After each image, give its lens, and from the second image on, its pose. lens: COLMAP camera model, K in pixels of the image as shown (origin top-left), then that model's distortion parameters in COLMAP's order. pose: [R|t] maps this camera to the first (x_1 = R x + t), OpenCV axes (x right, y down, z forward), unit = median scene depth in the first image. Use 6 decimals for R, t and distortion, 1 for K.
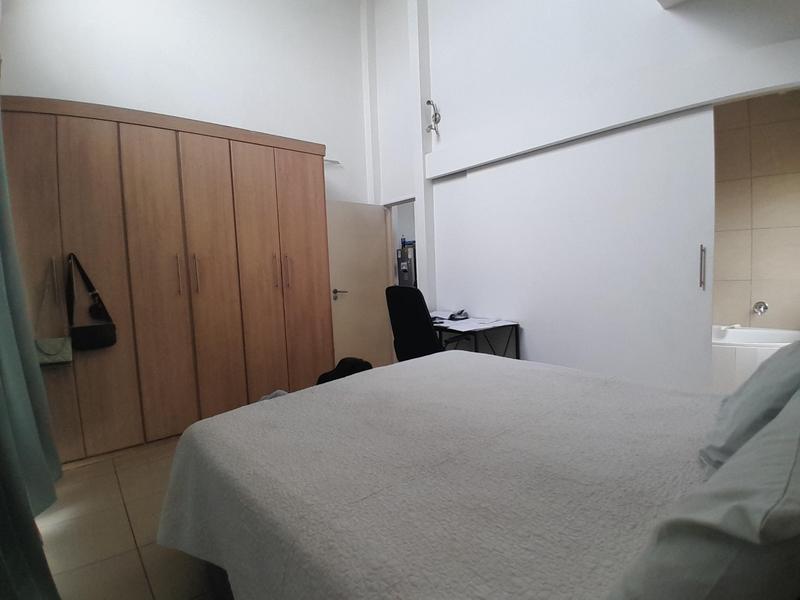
lens RADIAL K [[394.9, 0, 409.0], [0, 394.9, 300.9], [0, 0, 1]] dist [0.005257, -0.046940]
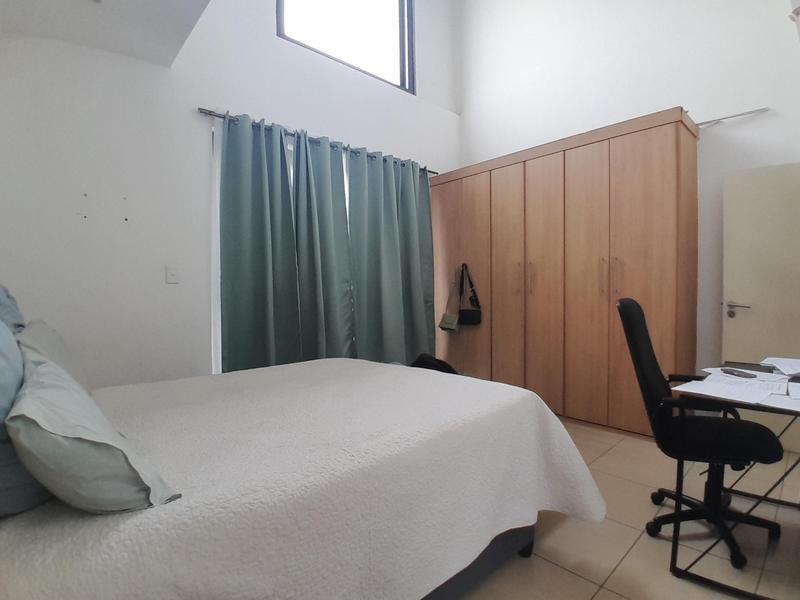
lens RADIAL K [[394.9, 0, 409.0], [0, 394.9, 300.9], [0, 0, 1]] dist [0.005257, -0.046940]
pose [[0.040234, 0.074954, -0.996375, 0.644892], [-0.065287, 0.995249, 0.072233, -0.060441], [0.997055, 0.062145, 0.044936, 0.588471]]
